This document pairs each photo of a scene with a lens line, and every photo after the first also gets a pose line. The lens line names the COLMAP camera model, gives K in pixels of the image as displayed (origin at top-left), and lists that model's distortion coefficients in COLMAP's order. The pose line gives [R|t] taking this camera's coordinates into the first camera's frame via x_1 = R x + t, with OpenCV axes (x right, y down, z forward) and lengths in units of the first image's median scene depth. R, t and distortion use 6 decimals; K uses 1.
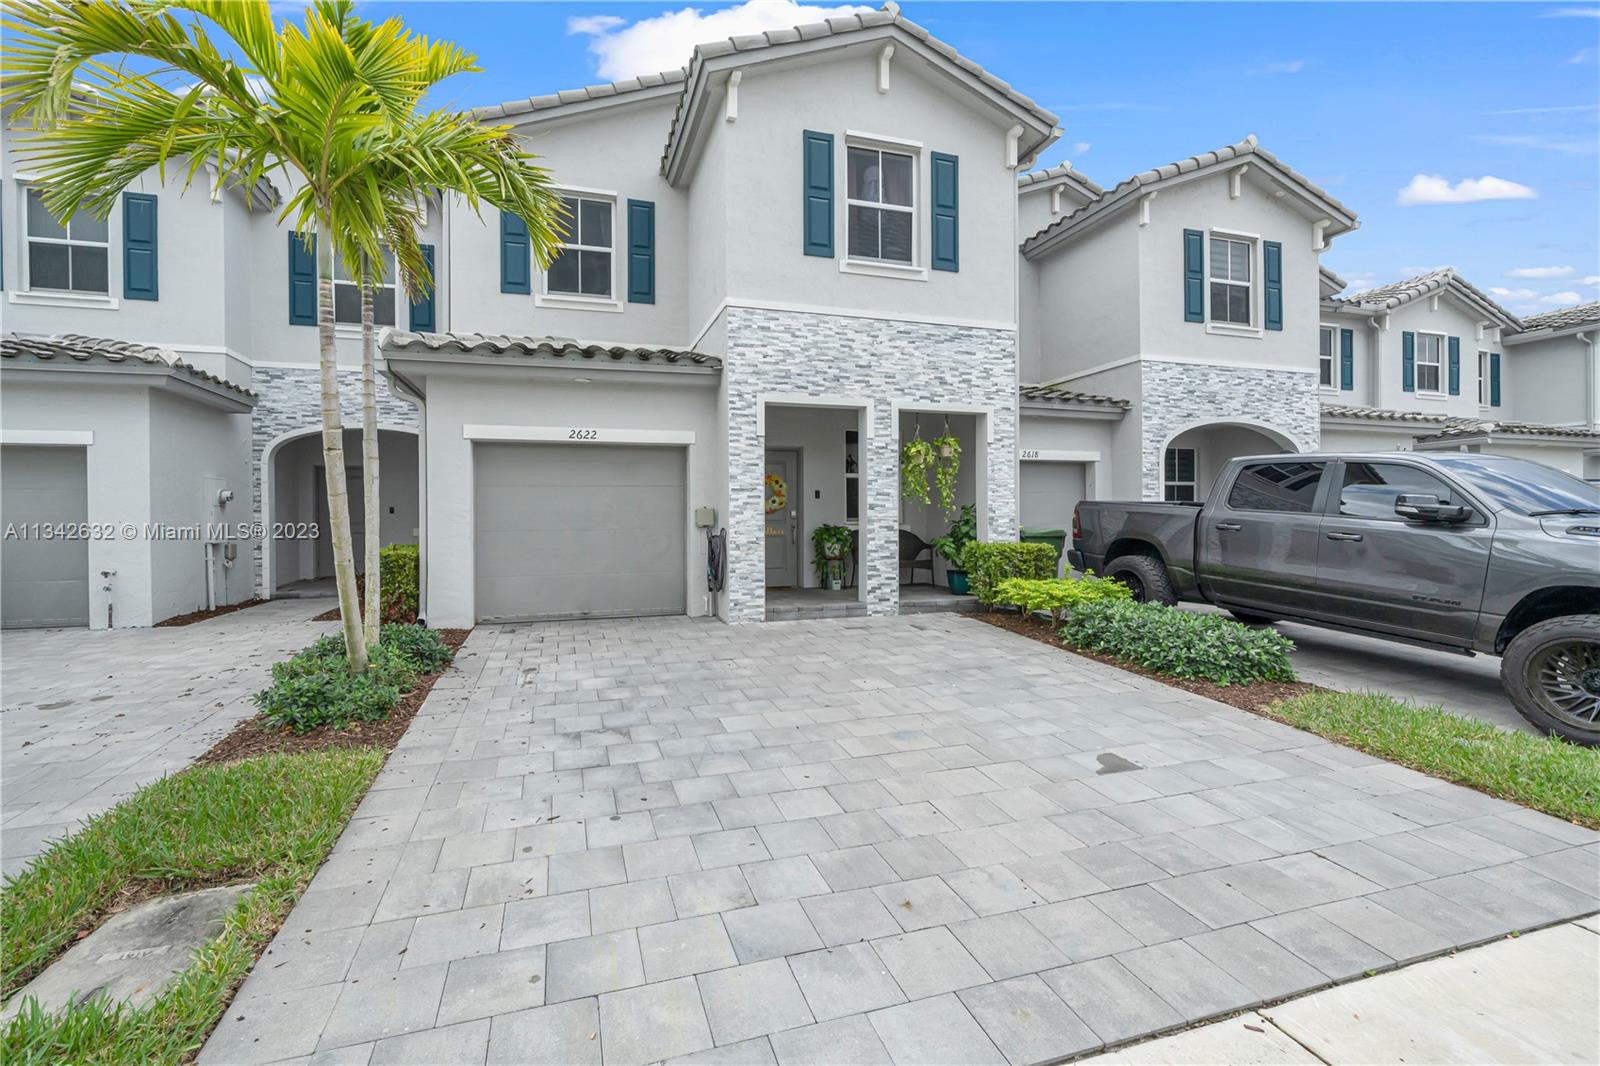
lens RADIAL K [[658.2, 0, 800.9], [0, 658.2, 533.3], [0, 0, 1]] dist [-0.001323, -0.000152]
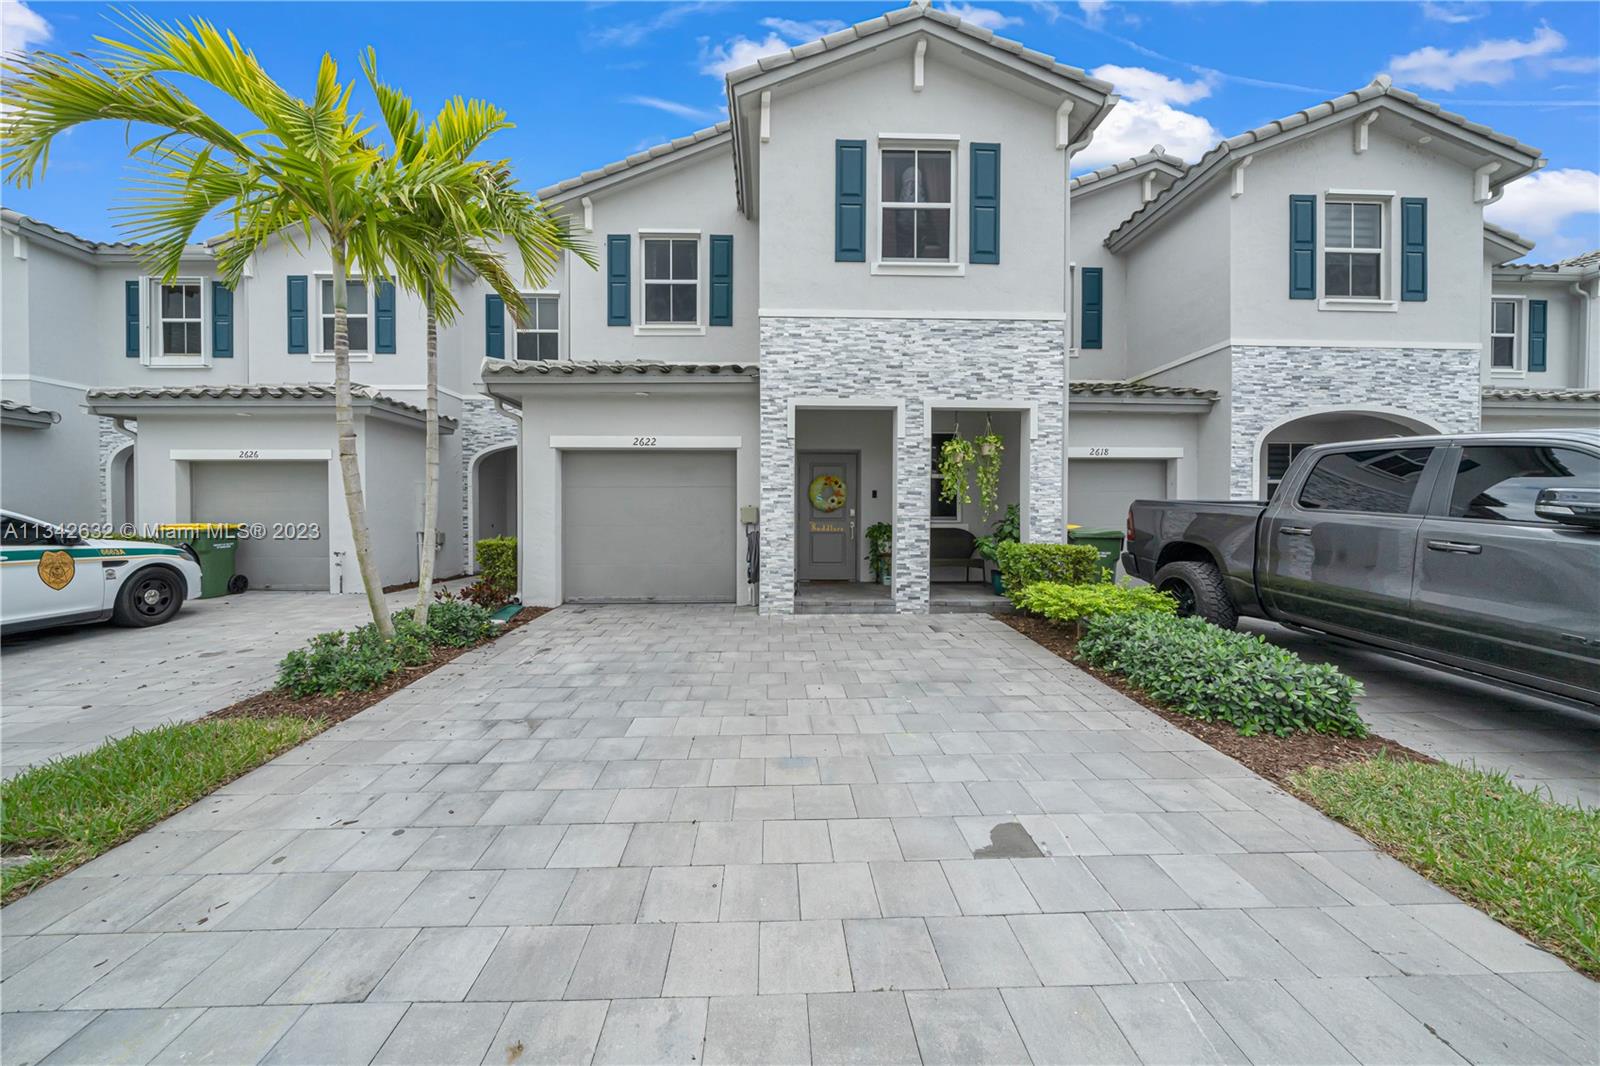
lens RADIAL K [[553.6, 0, 799.2], [0, 553.6, 534.5], [0, 0, 1]] dist [-0.006144, 0.000014]
pose [[0.968032, 0.015181, -0.250367, 0.170648], [-0.012555, 0.999848, 0.012082, -0.004419], [0.250513, -0.008553, 0.968076, 0.139590]]
